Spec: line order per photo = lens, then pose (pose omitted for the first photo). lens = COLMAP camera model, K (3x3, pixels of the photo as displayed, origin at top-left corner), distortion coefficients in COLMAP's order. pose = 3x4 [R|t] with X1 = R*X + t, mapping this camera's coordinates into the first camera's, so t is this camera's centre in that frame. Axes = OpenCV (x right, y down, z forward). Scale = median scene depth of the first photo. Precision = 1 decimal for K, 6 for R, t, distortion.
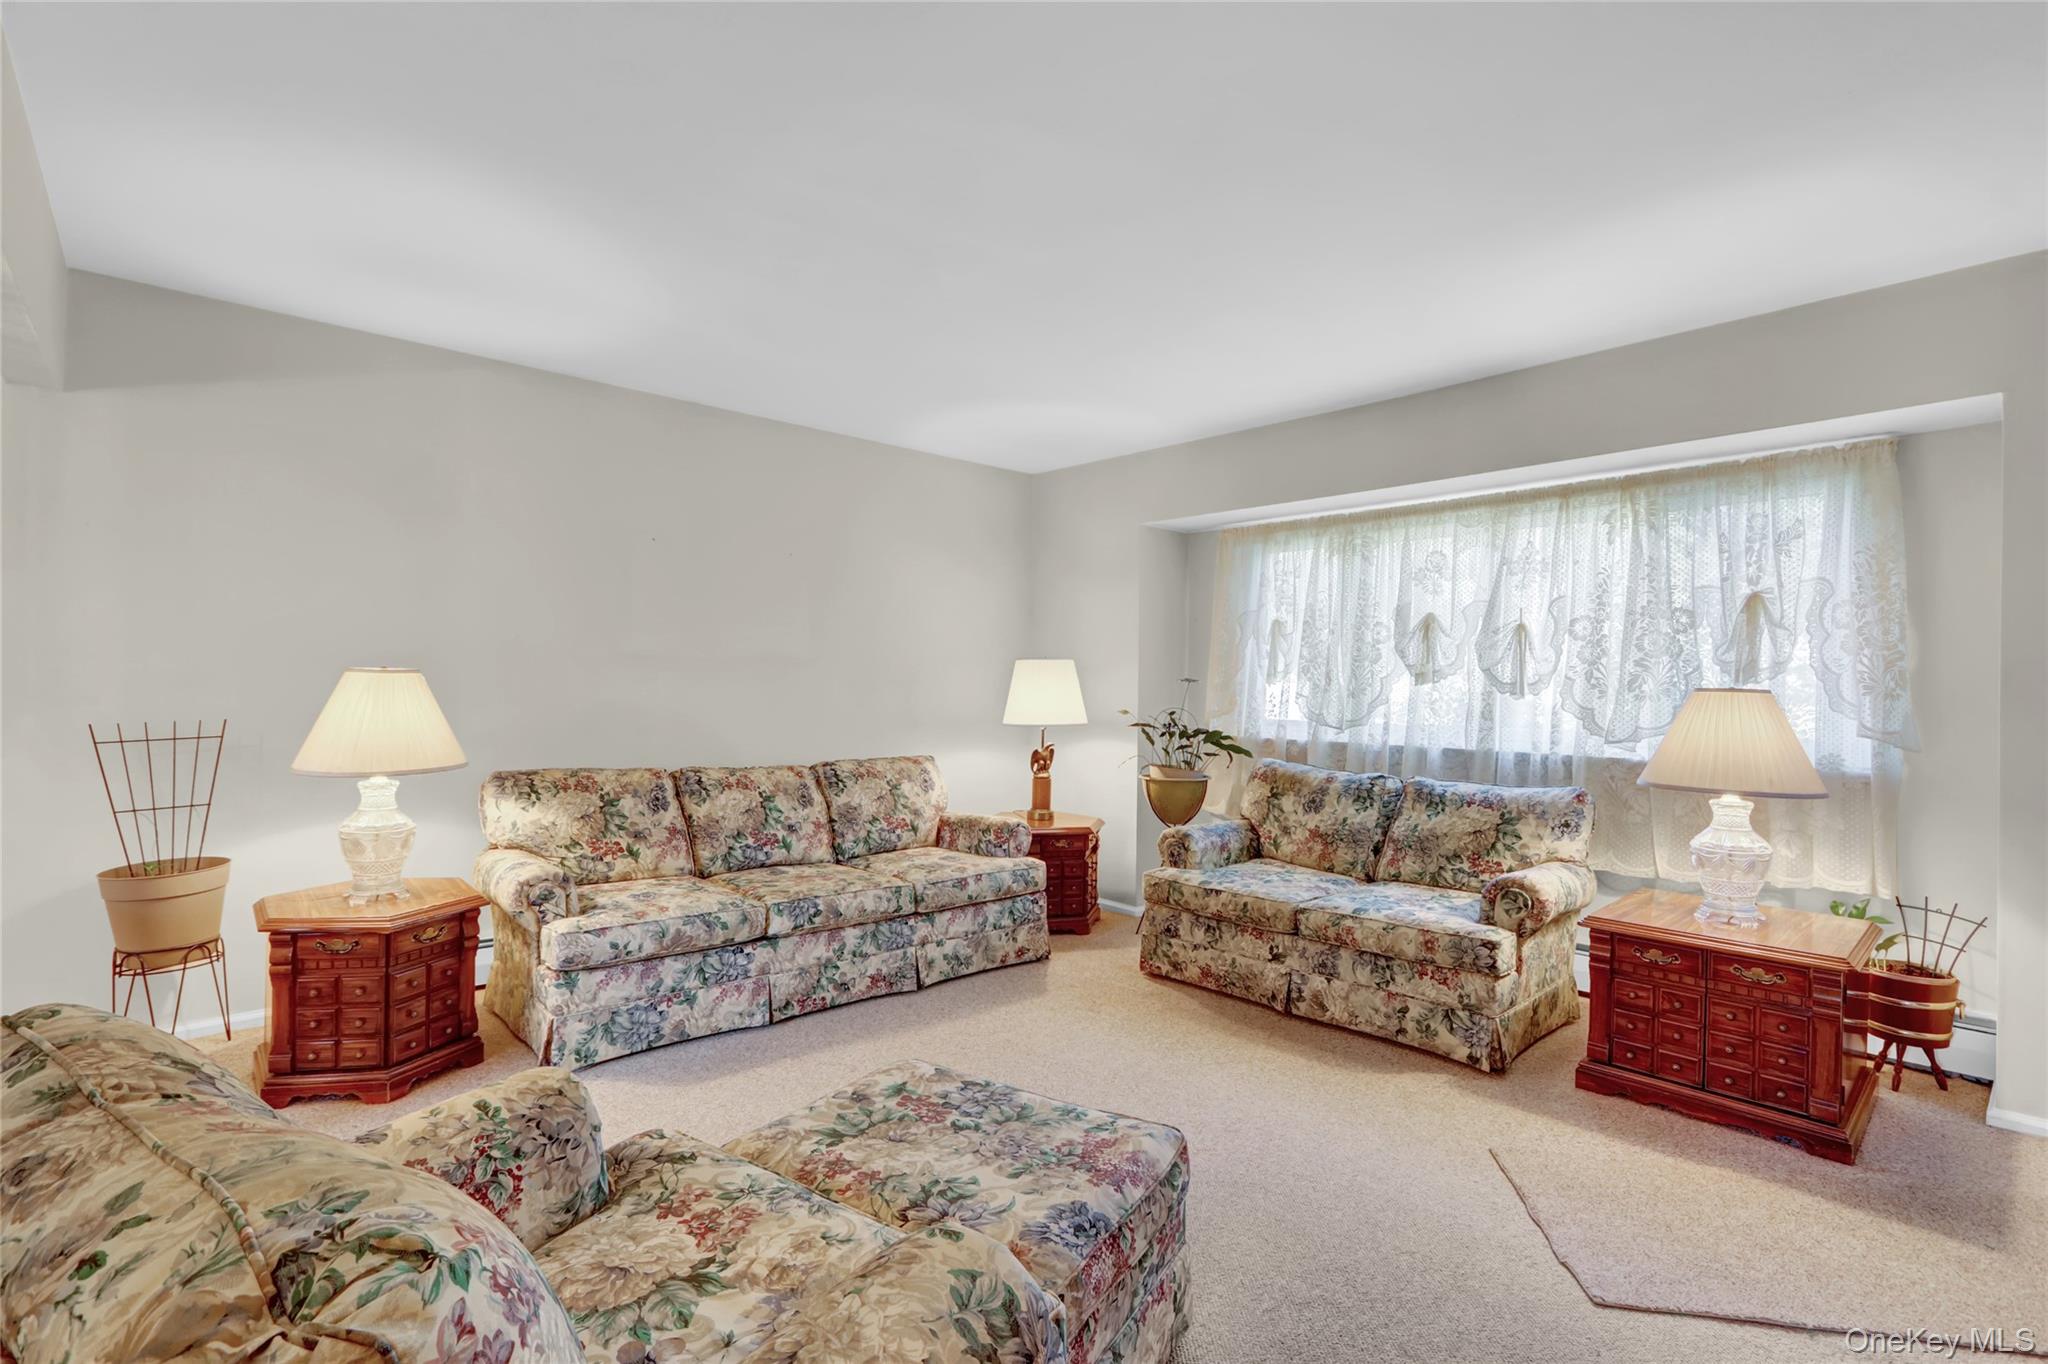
lens RADIAL K [[1023.9, 0, 1016.5], [0, 1023.9, 684.0], [0, 0, 1]] dist [-0.004014, 0.000142]
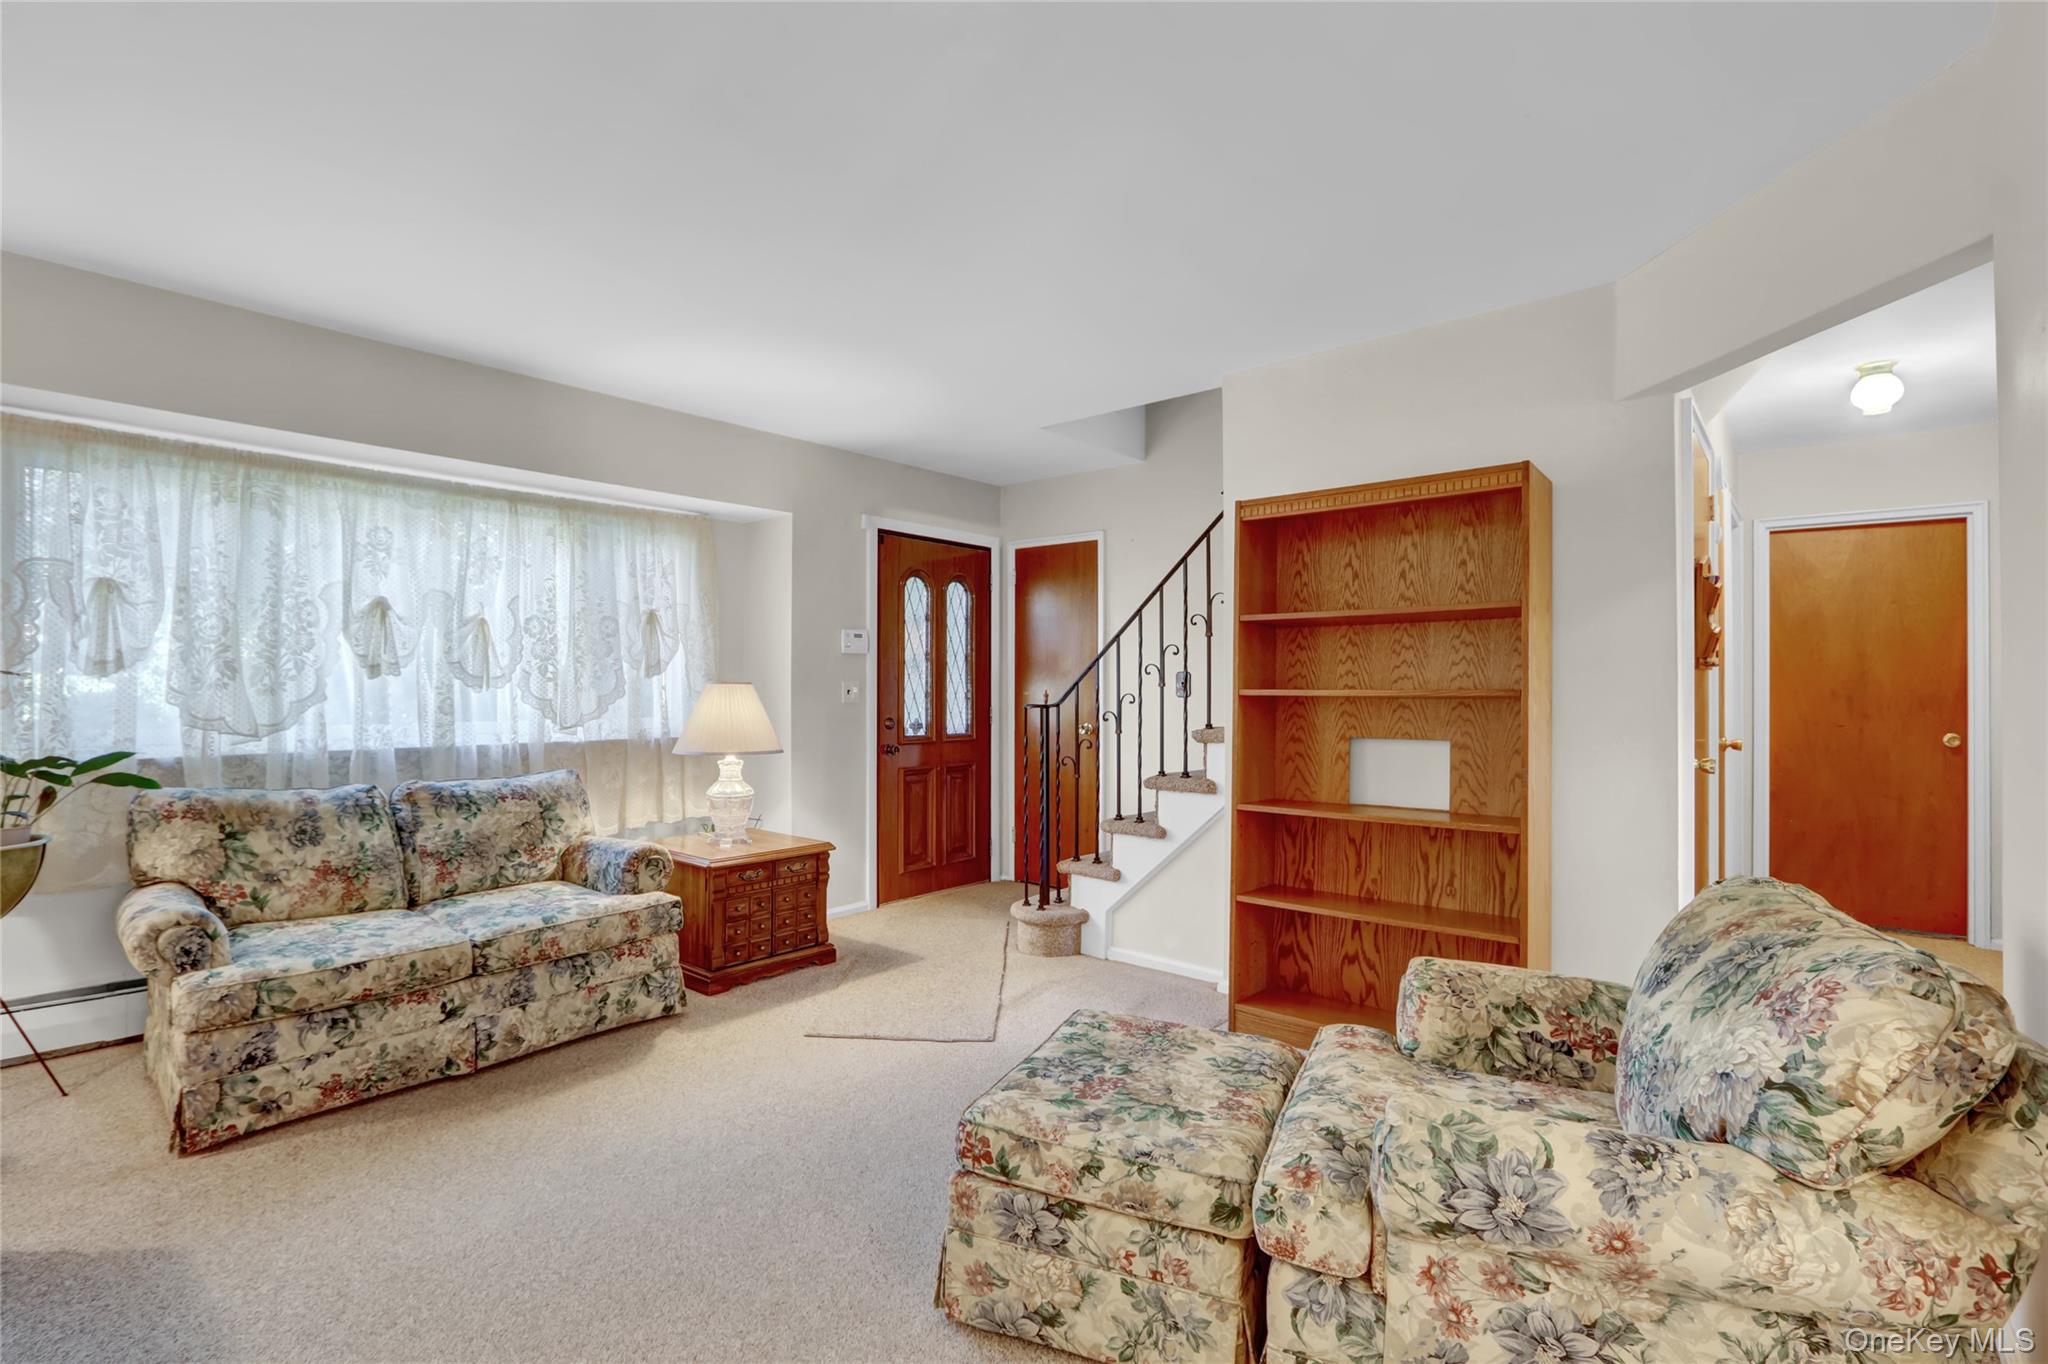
lens RADIAL K [[969.2, 0, 1016.6], [0, 969.2, 678.5], [0, 0, 1]] dist [-0.023072, 0.004267]
pose [[-0.175029, -0.003555, 0.984557, -0.567333], [-0.005570, 0.999981, 0.002620, -0.004575], [-0.984547, -0.005025, -0.175046, 0.678729]]
